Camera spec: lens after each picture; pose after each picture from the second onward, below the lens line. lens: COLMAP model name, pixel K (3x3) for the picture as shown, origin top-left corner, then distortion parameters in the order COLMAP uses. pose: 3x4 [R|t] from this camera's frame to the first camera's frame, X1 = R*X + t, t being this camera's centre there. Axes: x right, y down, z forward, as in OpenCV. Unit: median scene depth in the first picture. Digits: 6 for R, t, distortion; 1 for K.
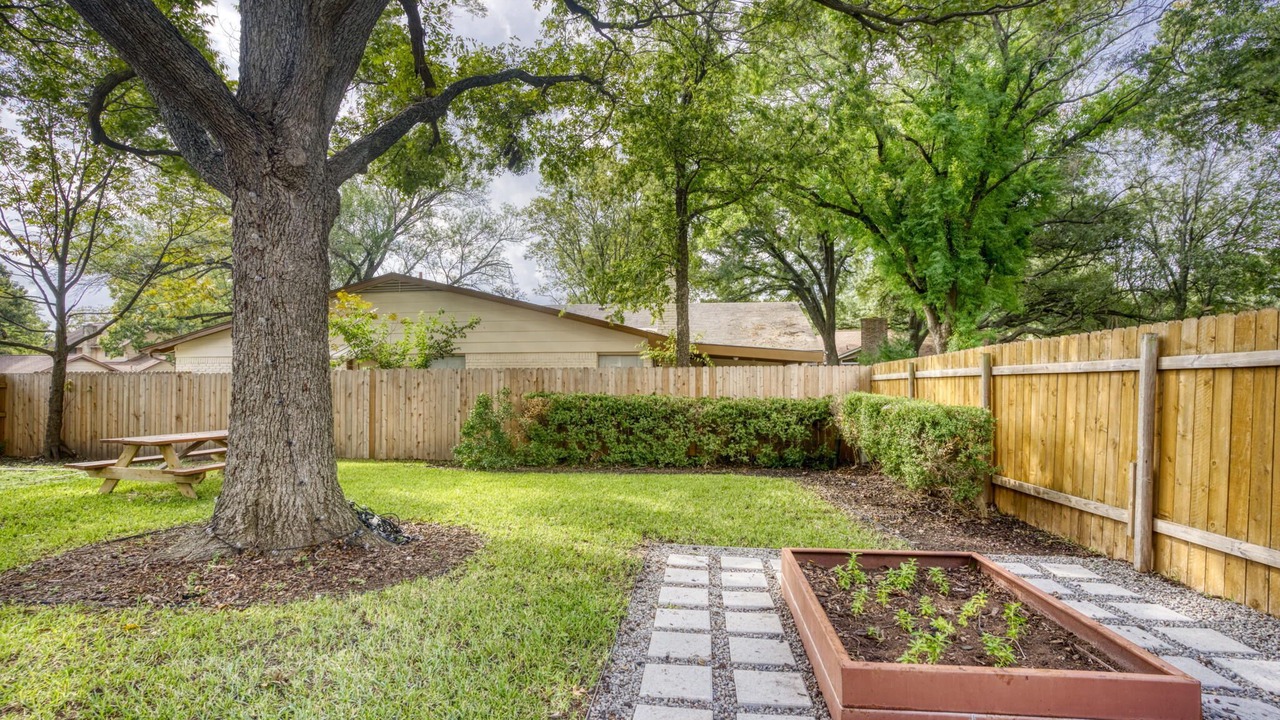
lens RADIAL K [[720.9, 0, 640.2], [0, 720.9, 367.1], [0, 0, 1]] dist [0.001176, 0.000322]
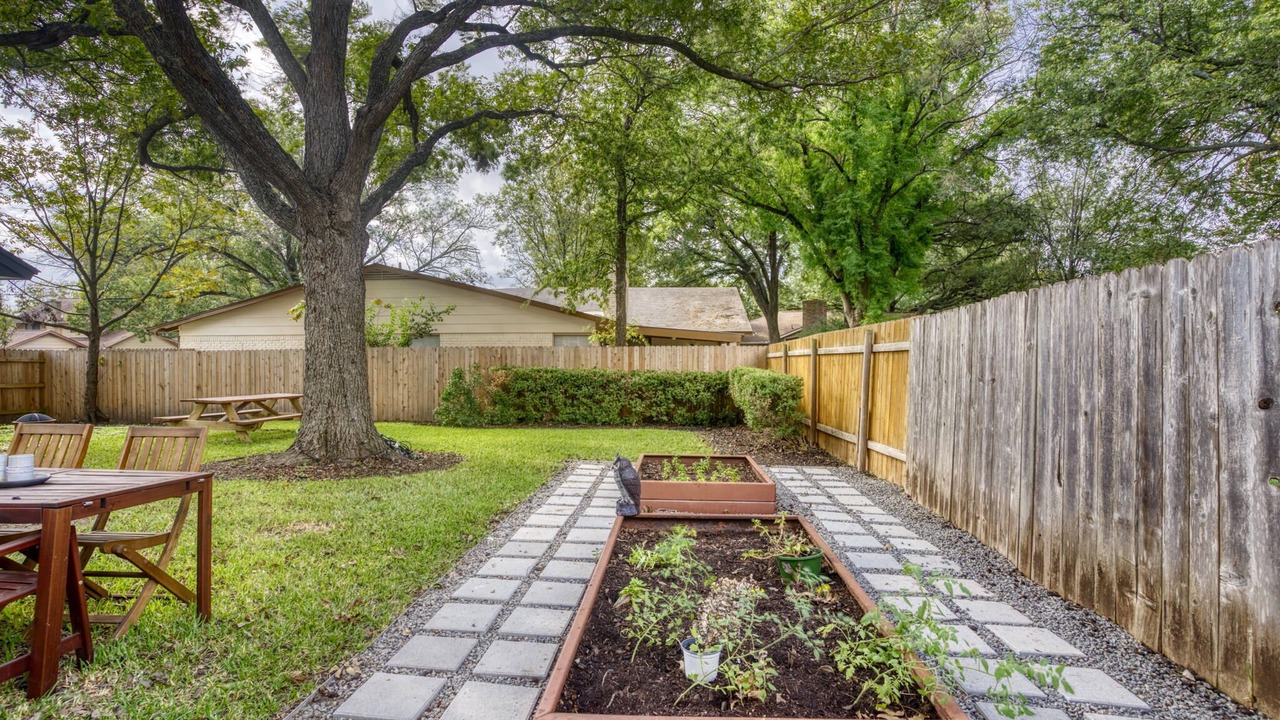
lens RADIAL K [[676.0, 0, 636.2], [0, 676.0, 360.6], [0, 0, 1]] dist [-0.023422, -0.000076]
pose [[0.998627, 0.002285, 0.052344, 0.022362], [-0.003540, 0.999708, 0.023901, -0.002959], [-0.052274, -0.024054, 0.998343, -0.137973]]
